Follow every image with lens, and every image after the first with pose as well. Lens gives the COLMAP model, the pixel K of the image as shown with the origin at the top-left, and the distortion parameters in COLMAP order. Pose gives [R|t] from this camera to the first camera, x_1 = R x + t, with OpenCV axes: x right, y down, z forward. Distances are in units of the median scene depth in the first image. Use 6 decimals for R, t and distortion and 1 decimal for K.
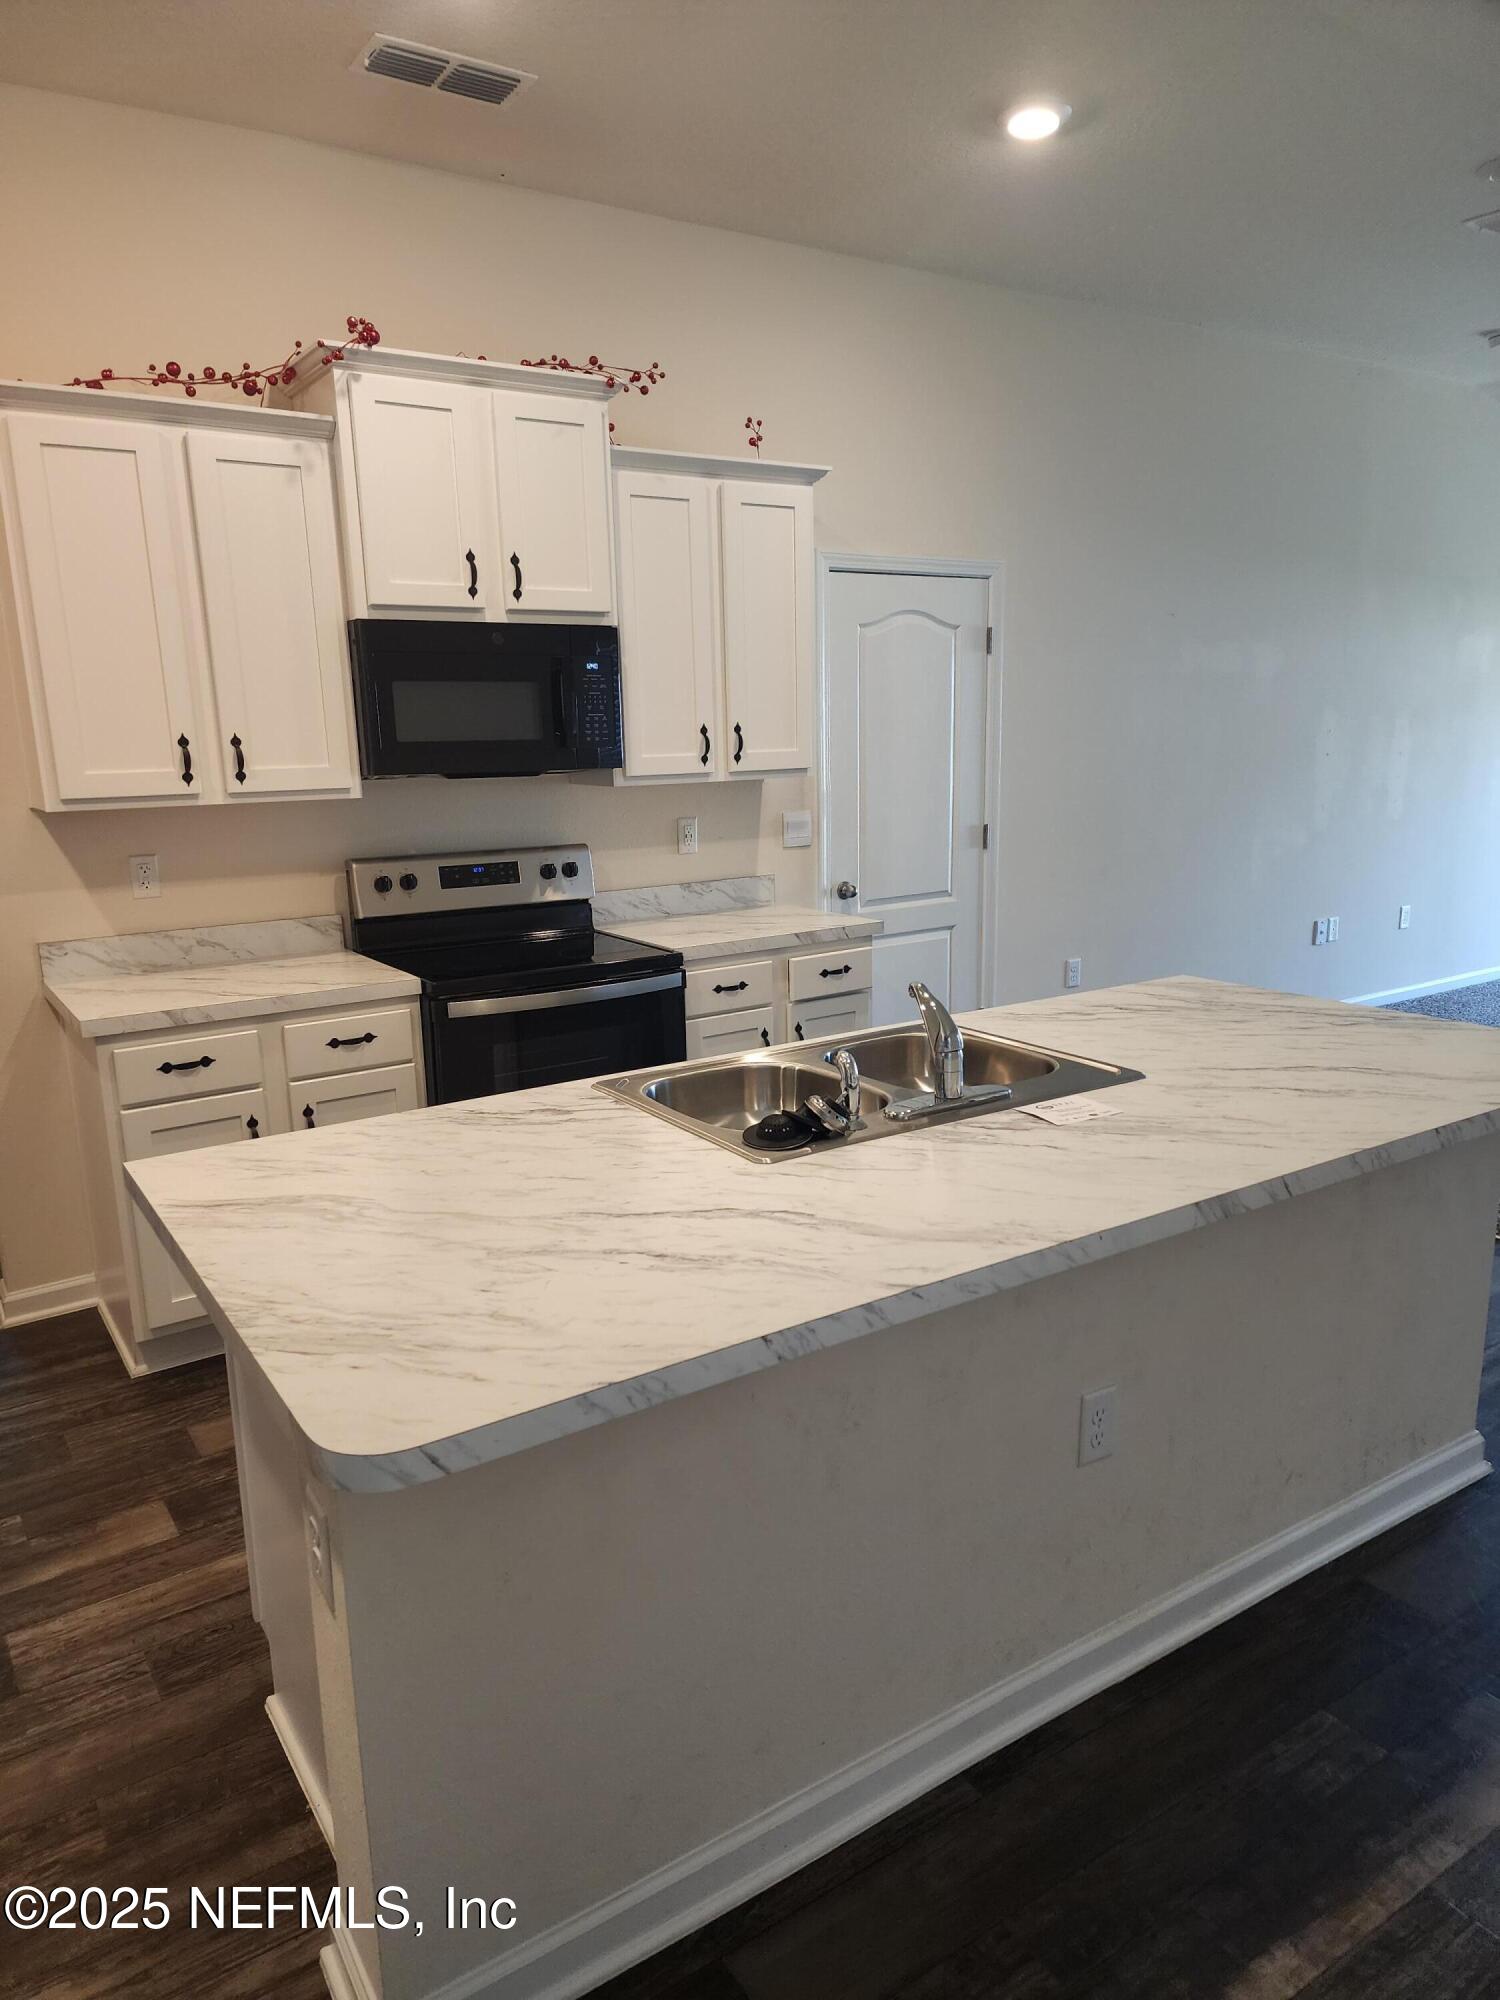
lens RADIAL K [[1341.0, 0, 739.6], [0, 1341.0, 1005.8], [0, 0, 1]] dist [0.103573, -0.112301]
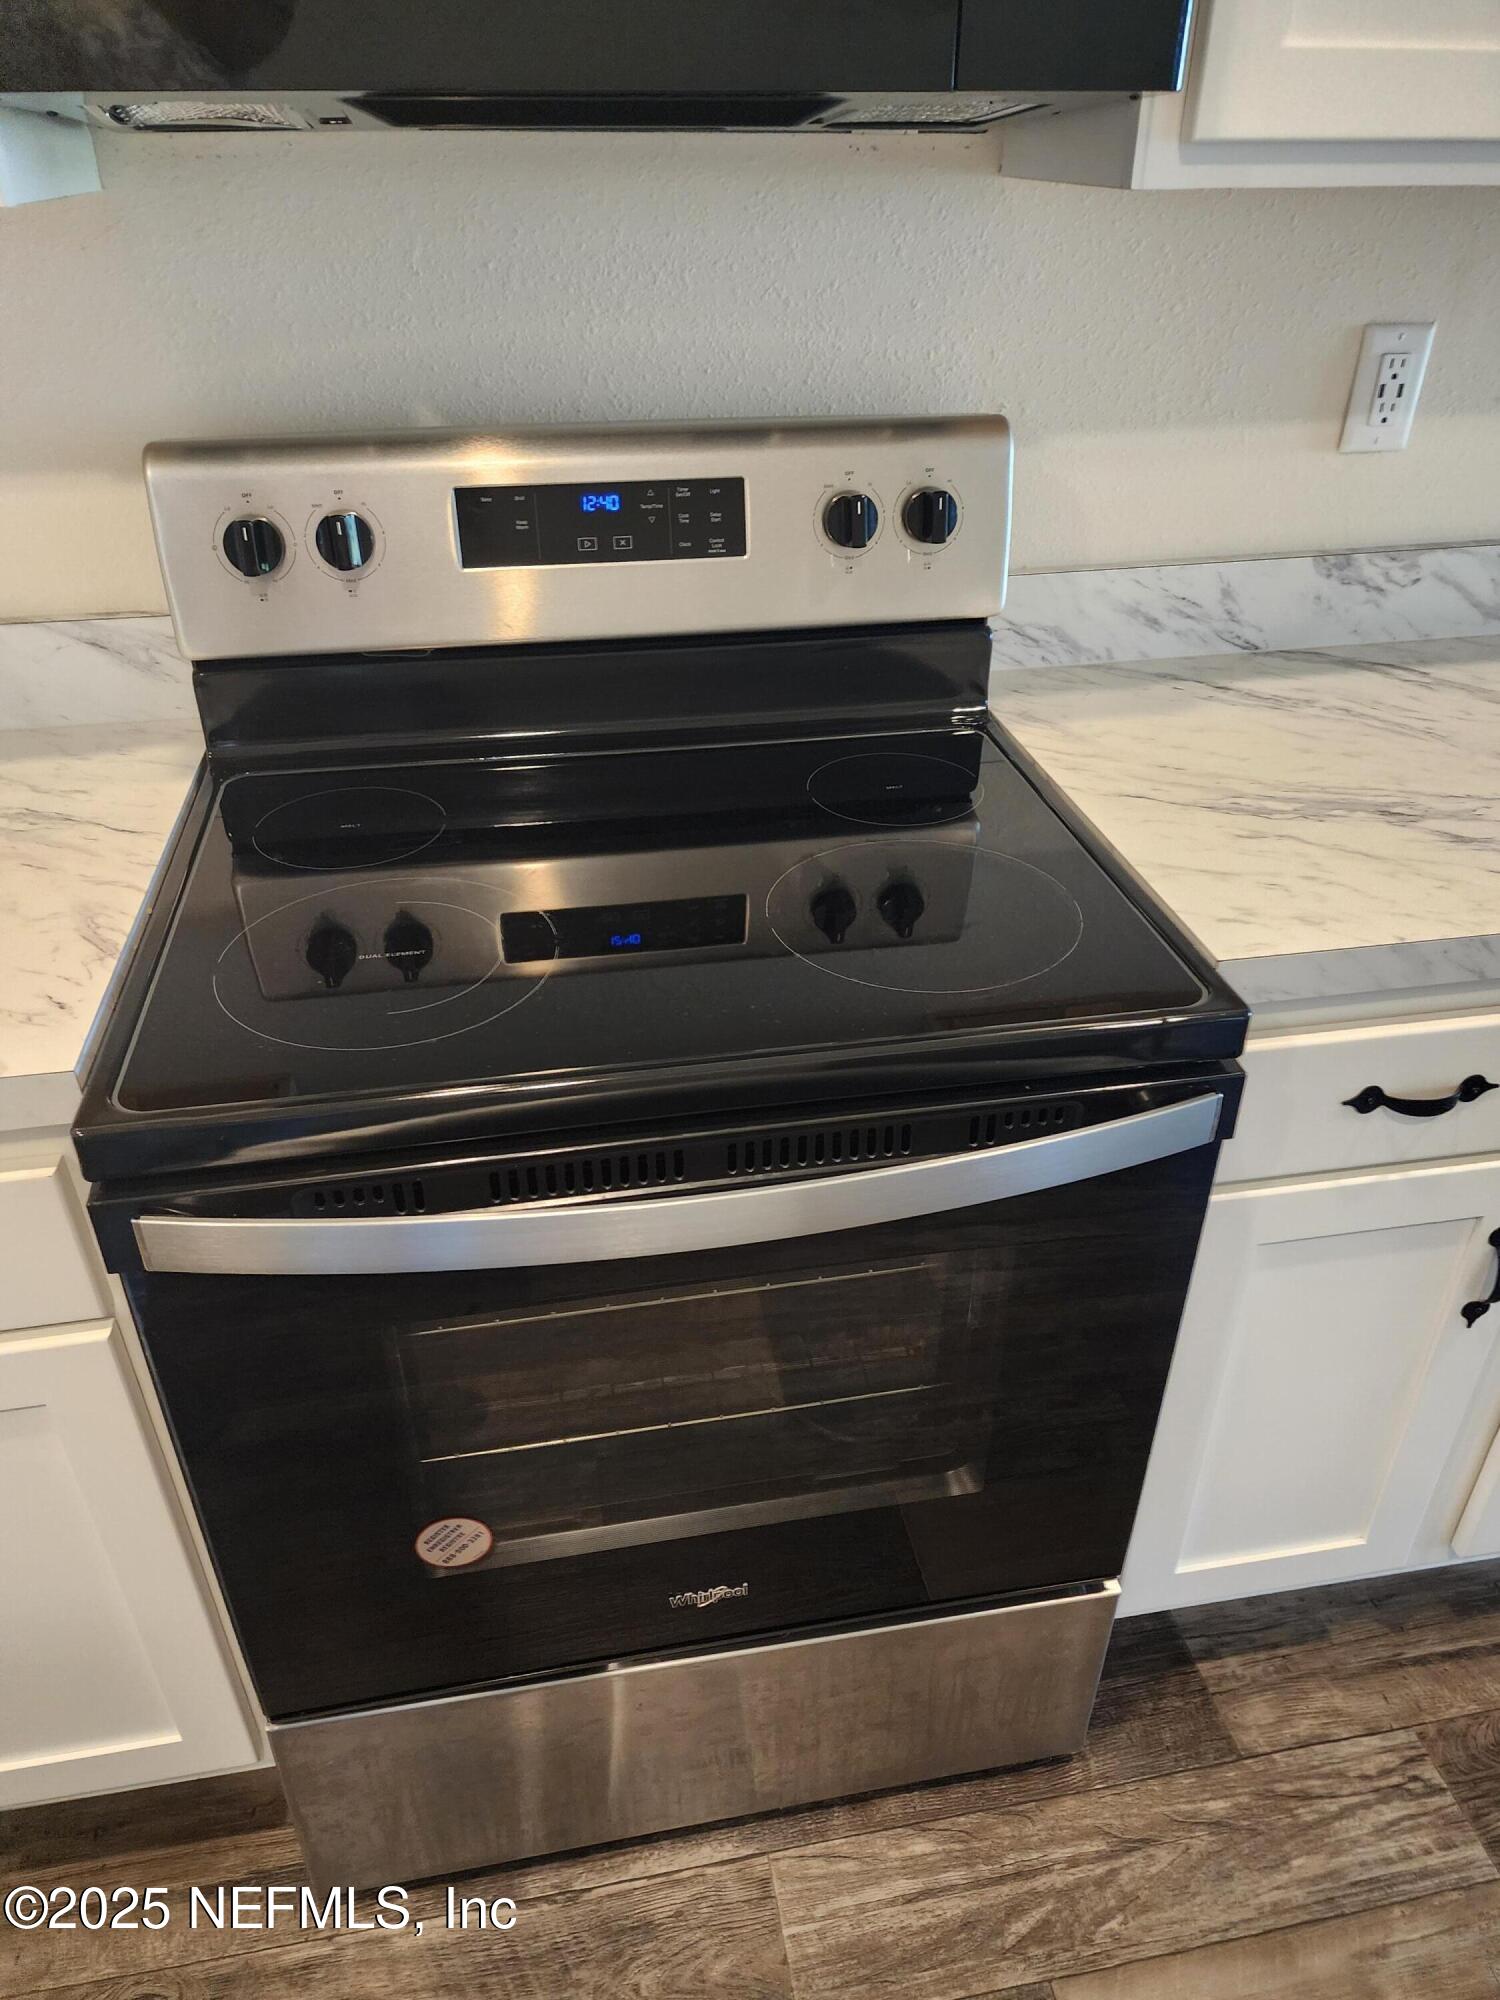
lens RADIAL K [[1341.0, 0, 739.6], [0, 1341.0, 1005.8], [0, 0, 1]] dist [0.103573, -0.112301]
pose [[0.913794, 0.228108, -0.336077, -0.047198], [-0.095153, 0.924608, 0.368844, -0.128189], [0.394876, -0.305068, 0.866606, 0.828360]]
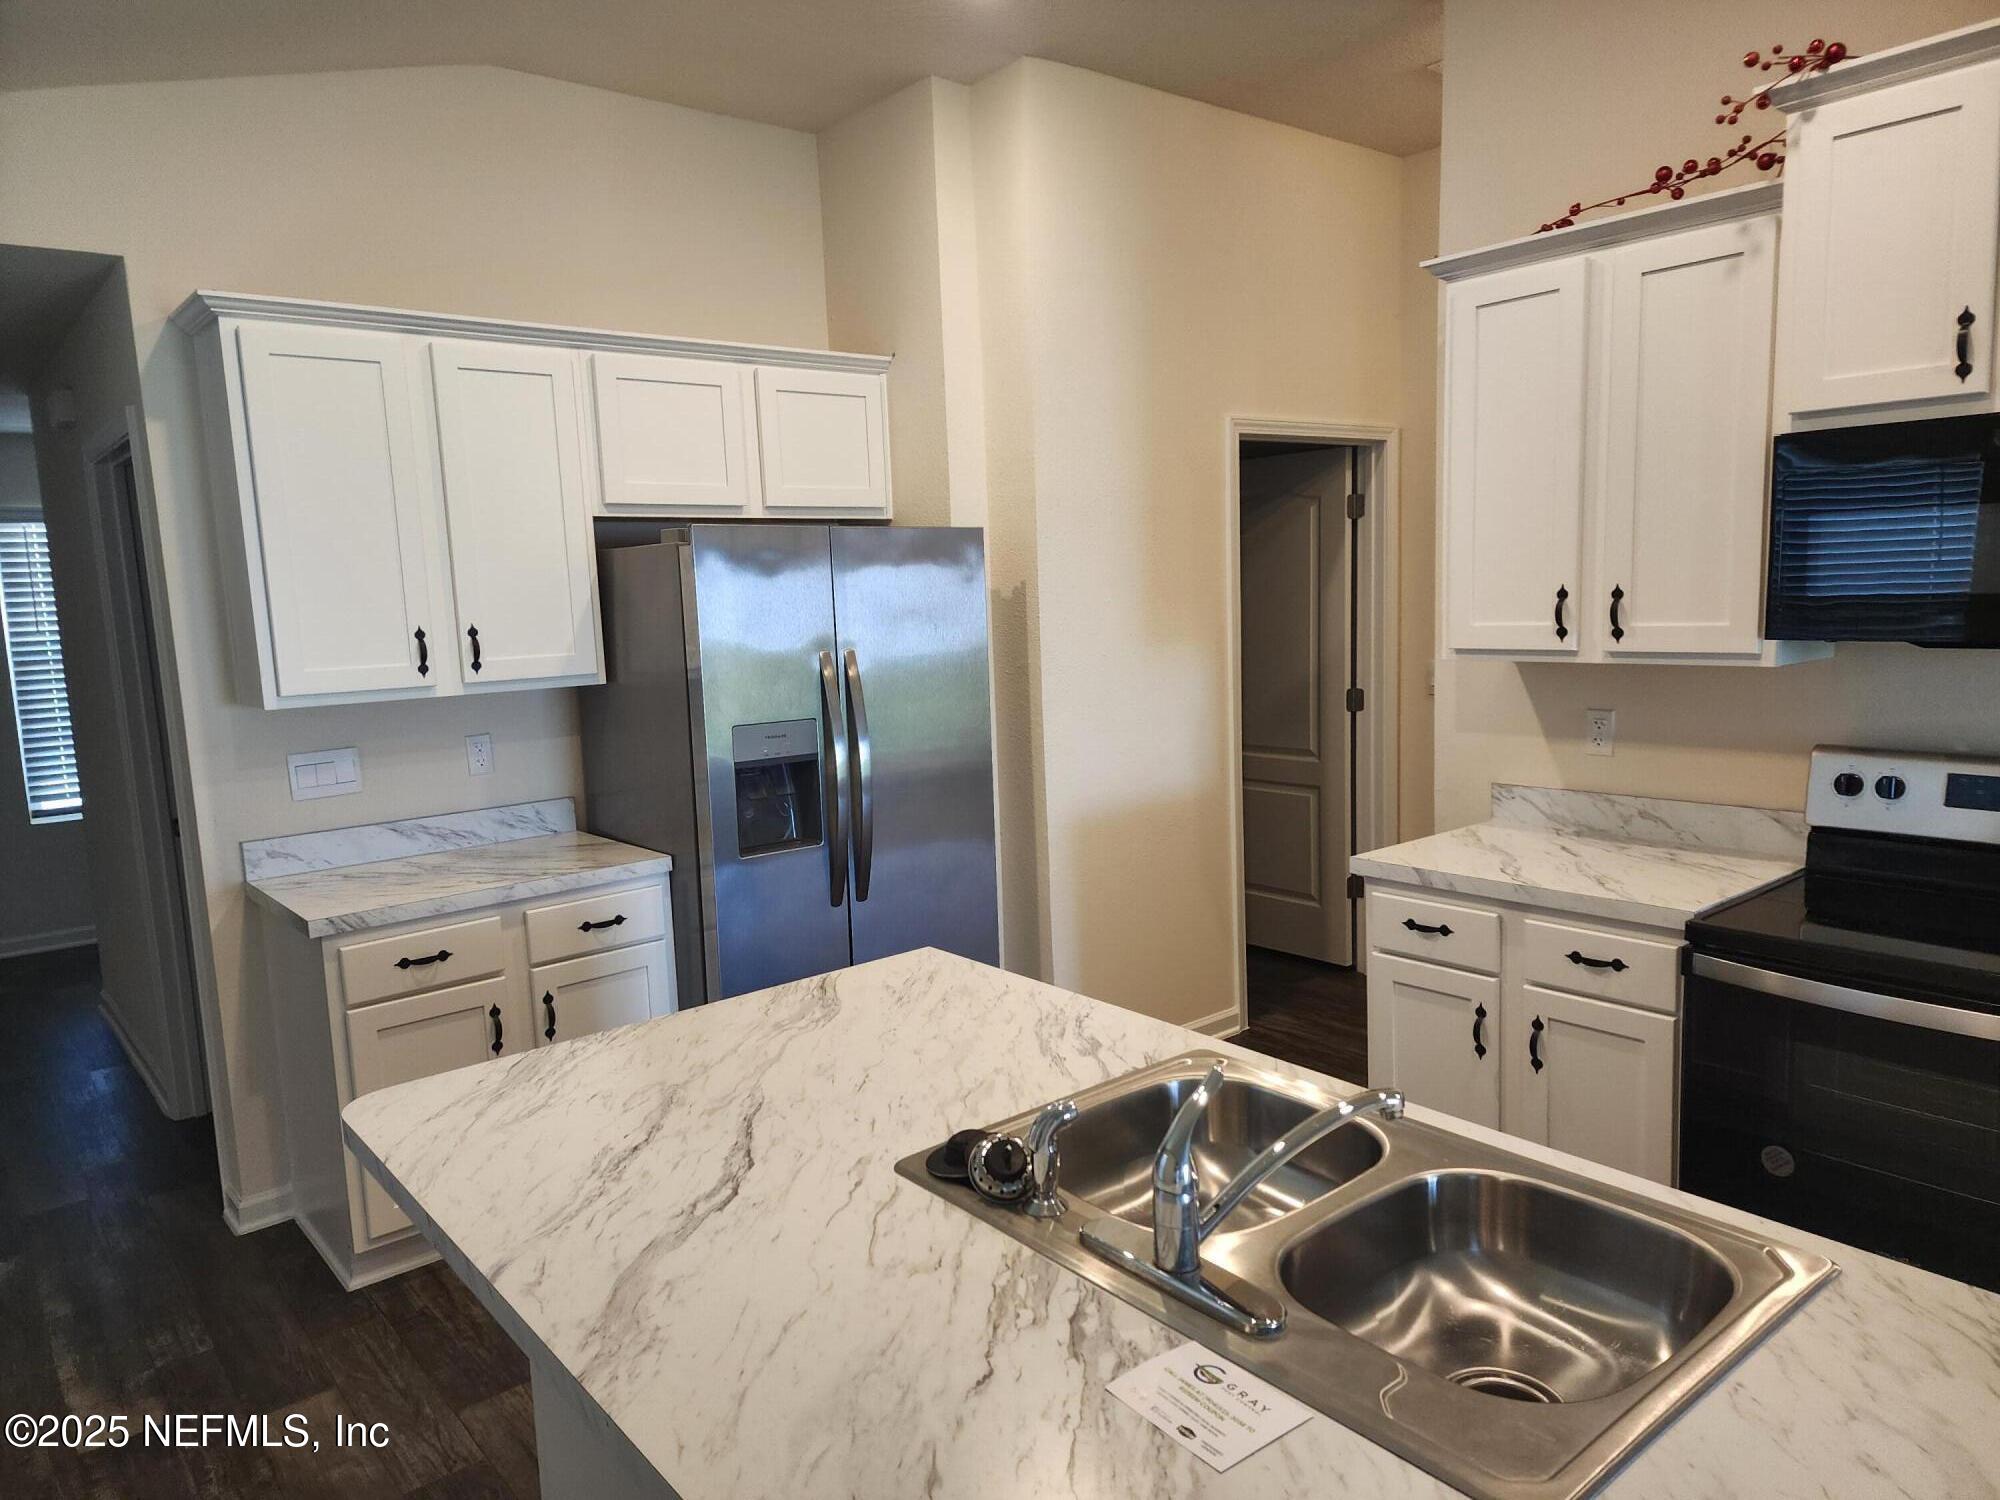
lens RADIAL K [[1341.0, 0, 1021.8], [0, 1341.0, 757.2], [0, 0, 1]] dist [0.103573, -0.112301]
pose [[0.108960, 0.151346, -0.982457, 0.447248], [-0.168760, 0.976811, 0.131759, -0.139223], [0.979616, 0.151443, 0.131975, 0.515765]]
